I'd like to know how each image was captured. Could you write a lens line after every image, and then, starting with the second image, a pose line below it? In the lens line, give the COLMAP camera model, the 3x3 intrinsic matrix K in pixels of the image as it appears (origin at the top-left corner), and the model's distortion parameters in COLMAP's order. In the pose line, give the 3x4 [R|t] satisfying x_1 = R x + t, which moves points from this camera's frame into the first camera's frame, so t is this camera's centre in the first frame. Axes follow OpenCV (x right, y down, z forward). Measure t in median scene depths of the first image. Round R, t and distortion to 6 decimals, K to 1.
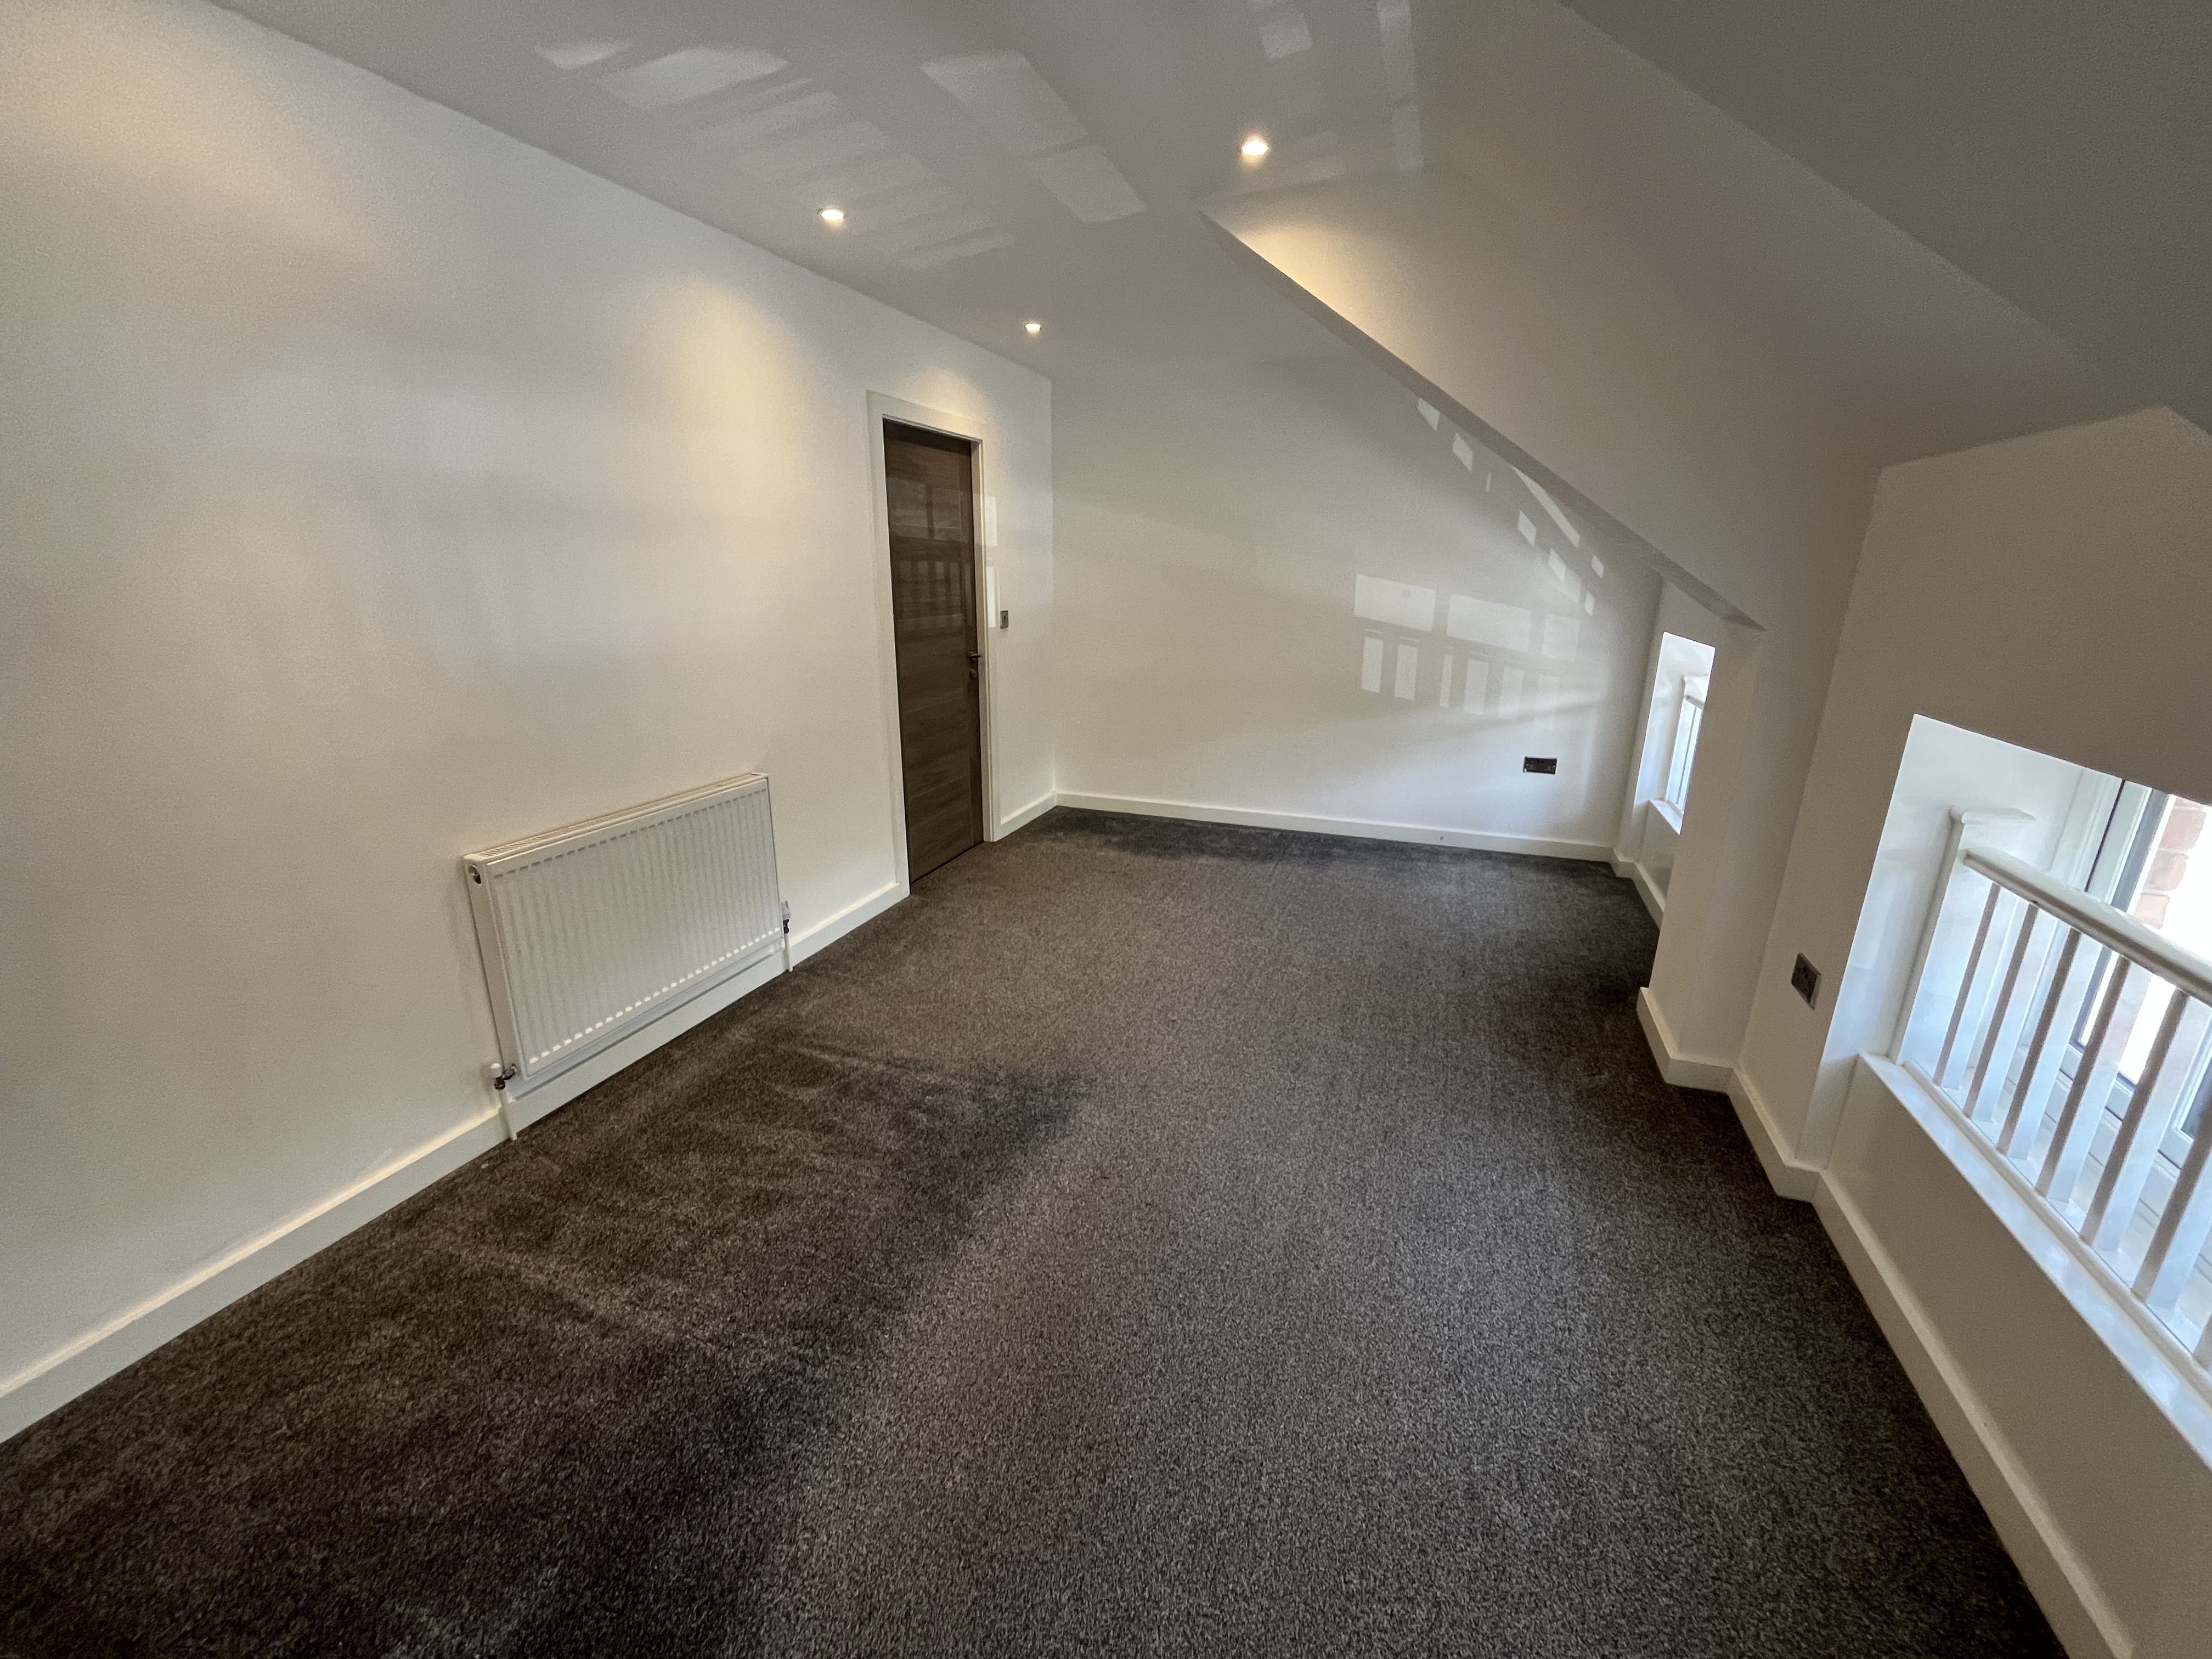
lens RADIAL K [[896.8, 0, 1098.7], [0, 896.8, 828.7], [0, 0, 1]] dist [0.001099, -0.000261]
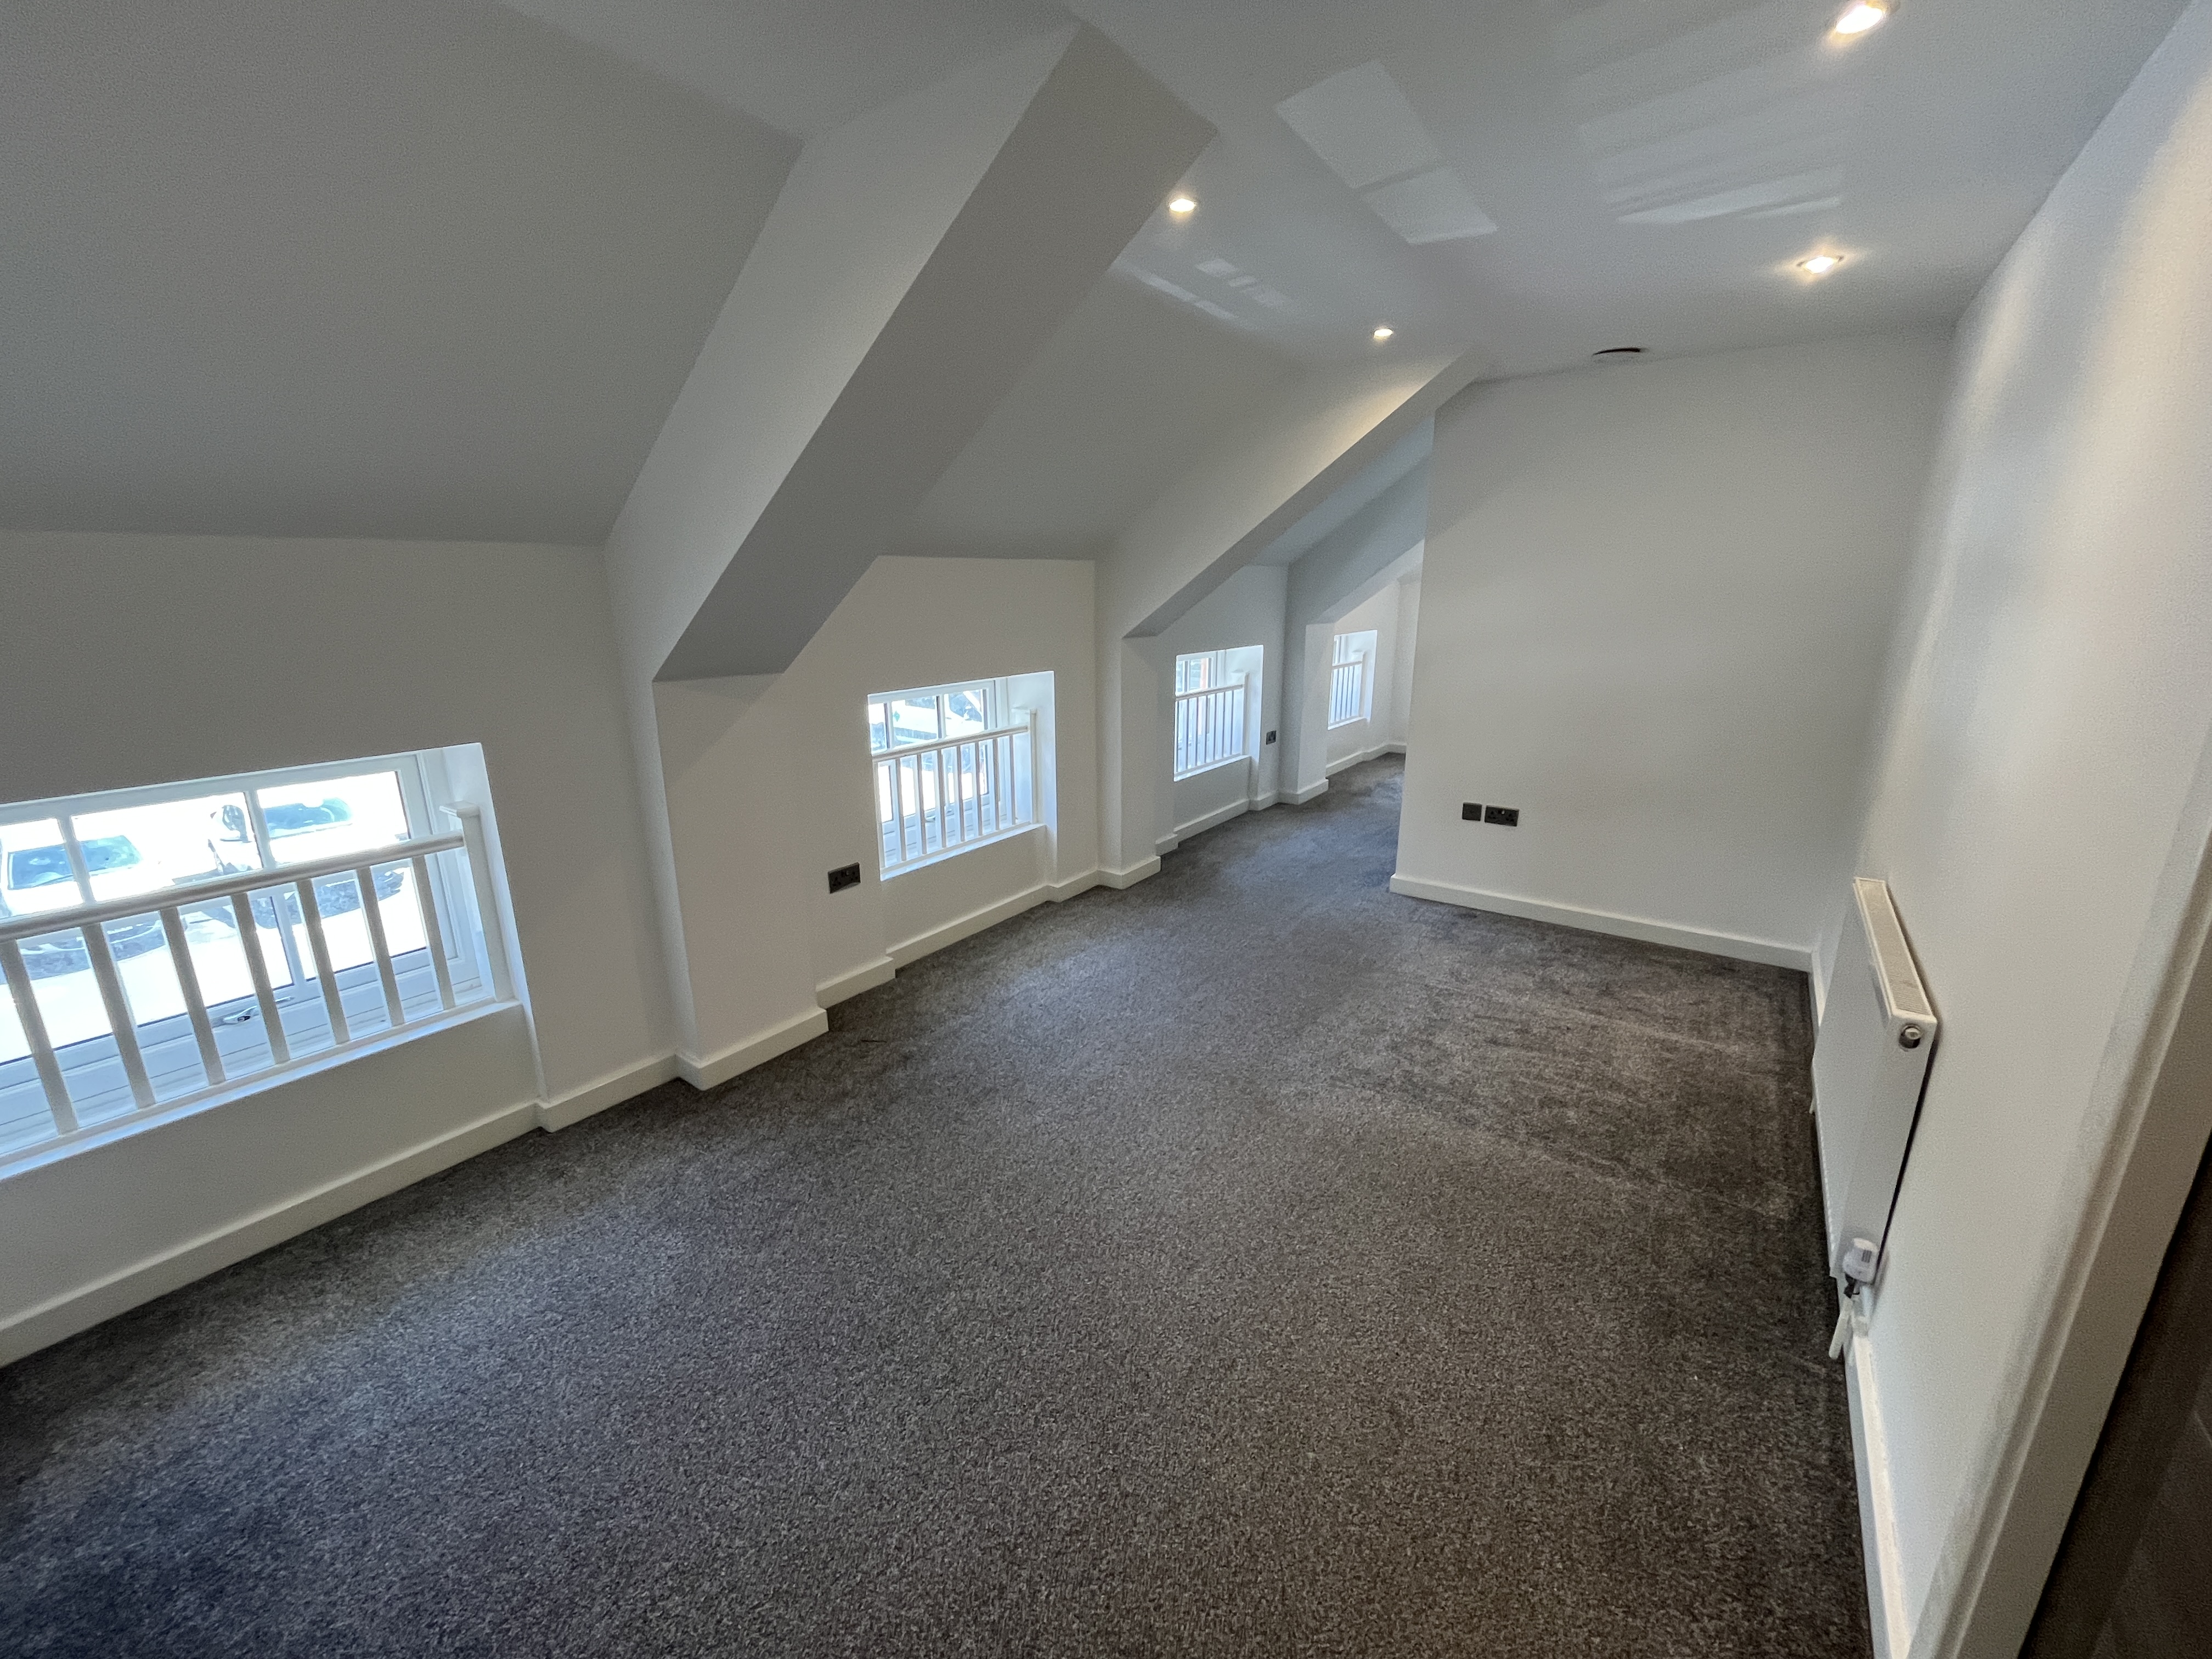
lens RADIAL K [[868.1, 0, 1106.0], [0, 868.1, 829.5], [0, 0, 1]] dist [-0.030674, -0.000023]
pose [[-0.967681, -0.061290, 0.244616, -0.007888], [0.076158, 0.853696, 0.515174, -0.316408], [-0.240403, 0.517153, -0.821437, 1.024249]]
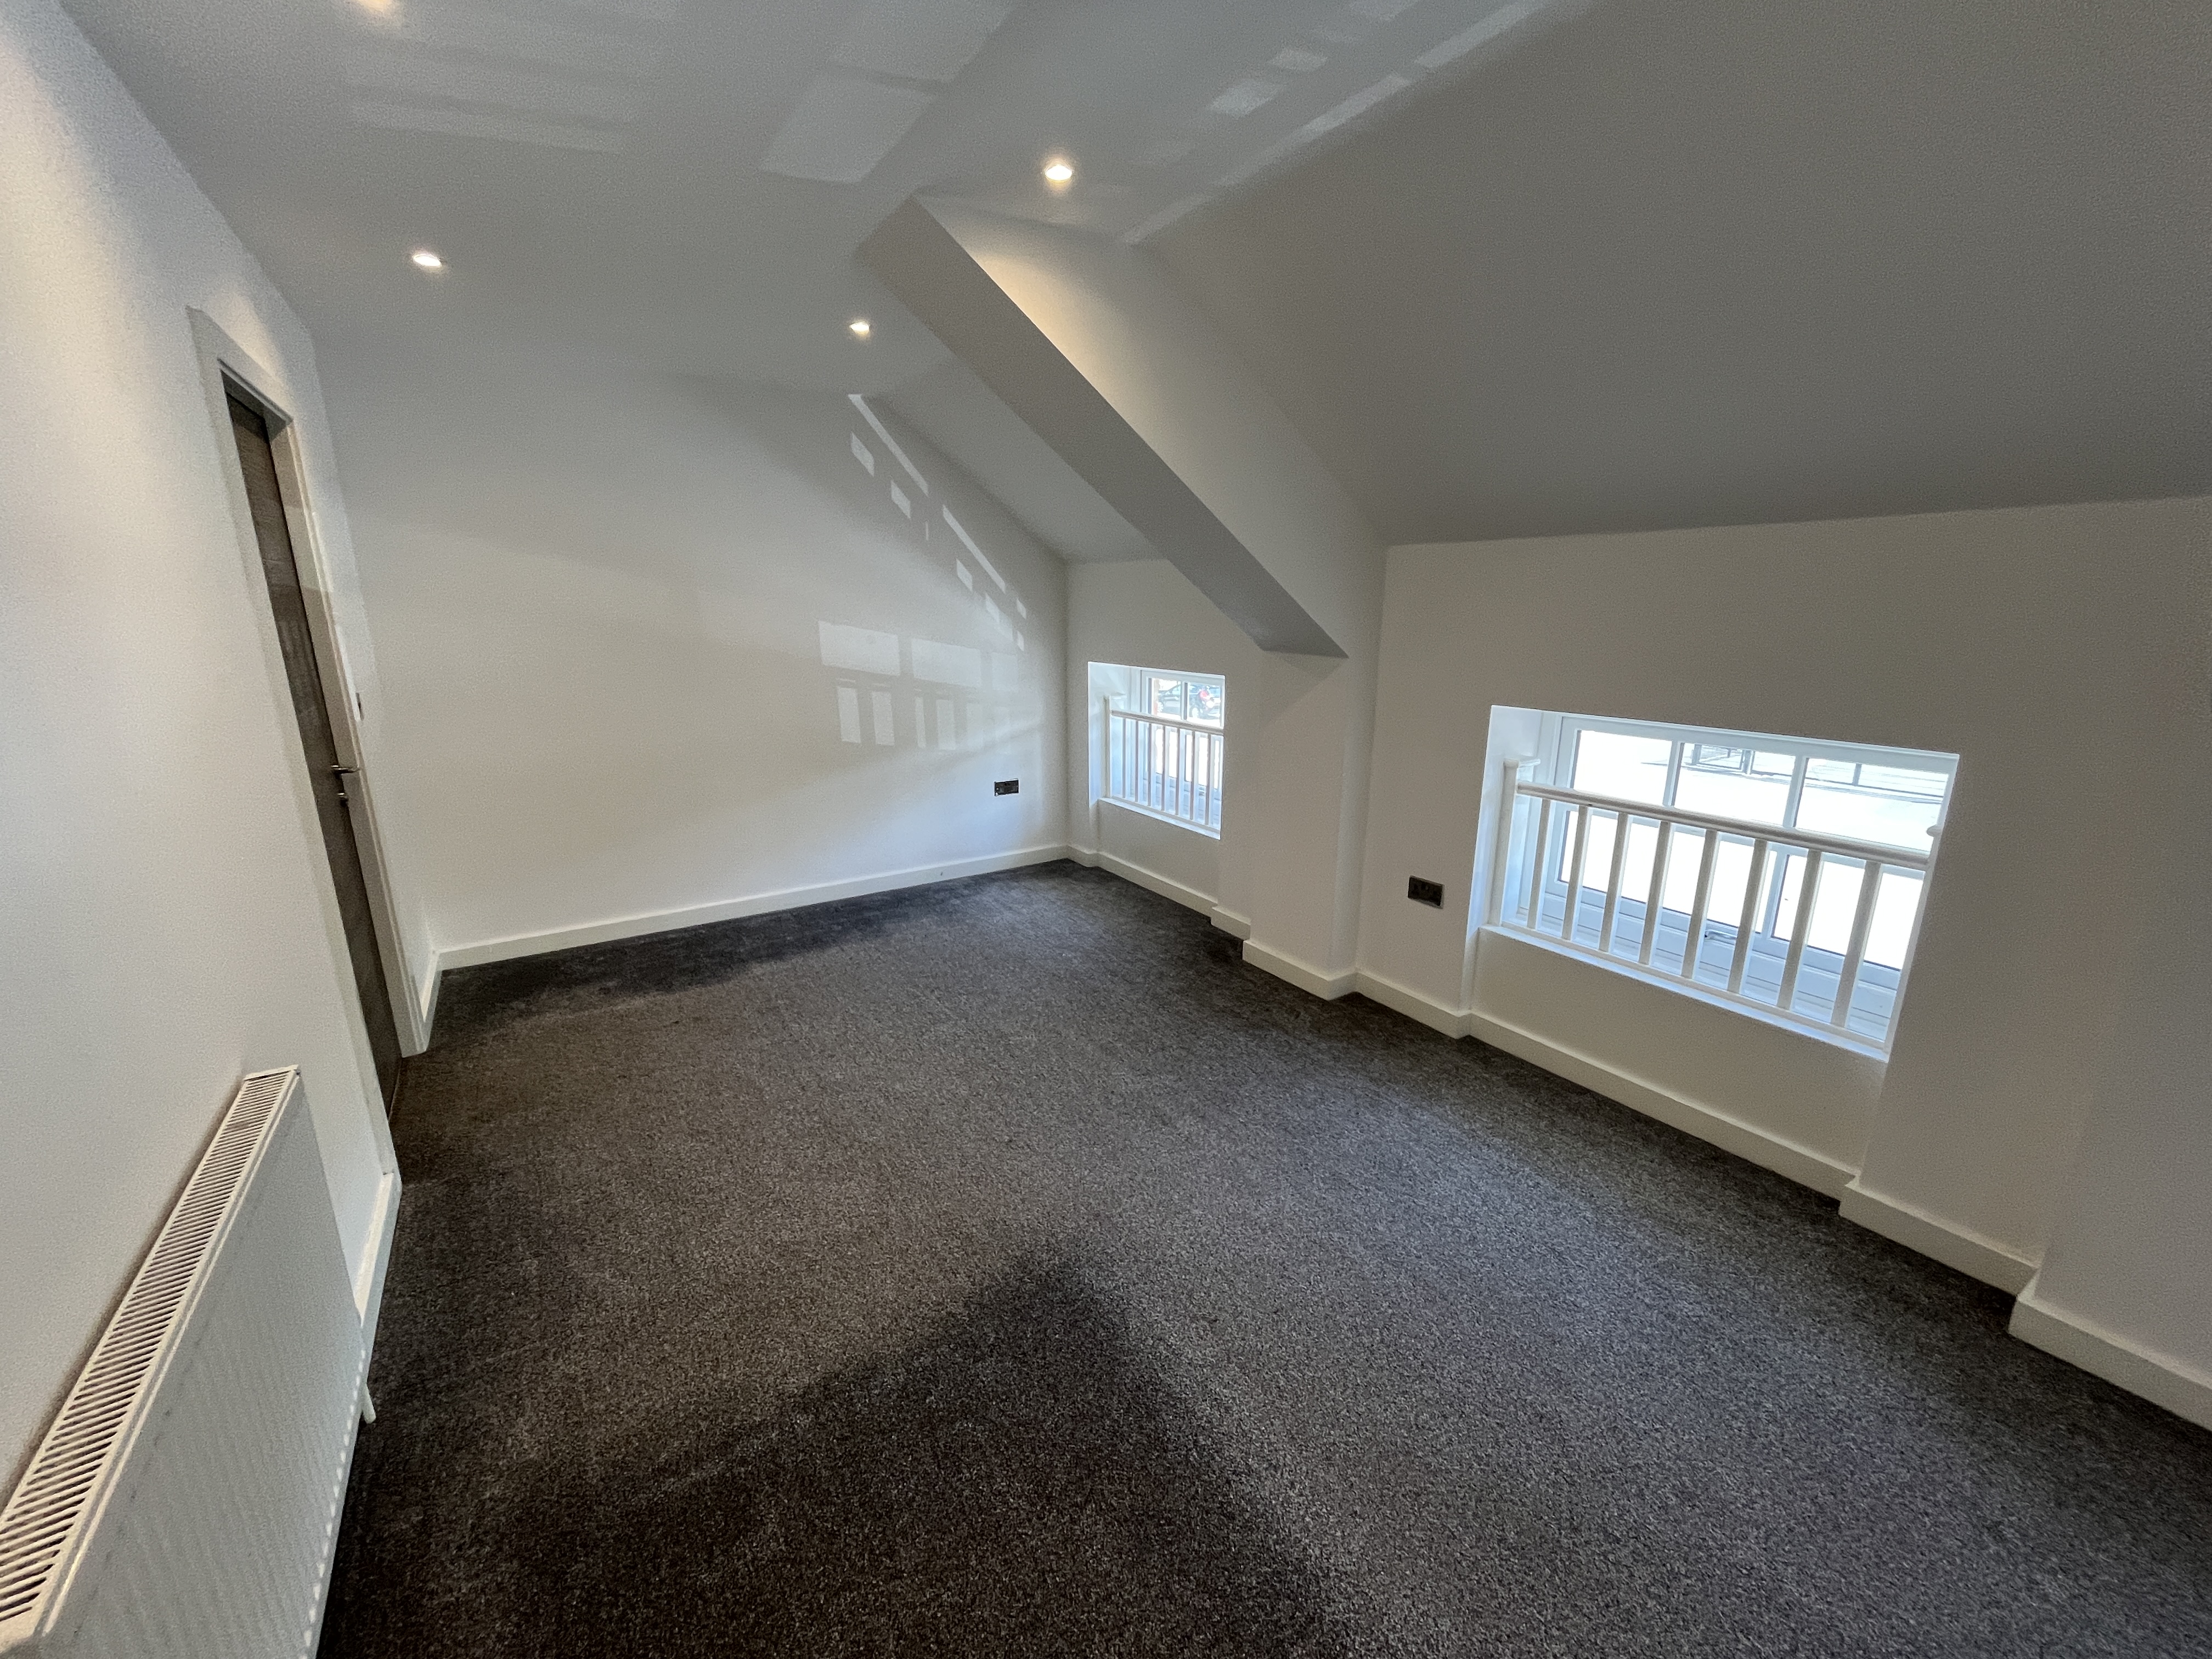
lens RADIAL K [[896.8, 0, 1098.7], [0, 896.8, 828.7], [0, 0, 1]] dist [0.001099, -0.000261]
pose [[0.599641, -0.206275, 0.773228, -0.312796], [0.233912, 0.969192, 0.077152, -0.082563], [-0.765321, 0.134604, 0.629417, 0.232567]]
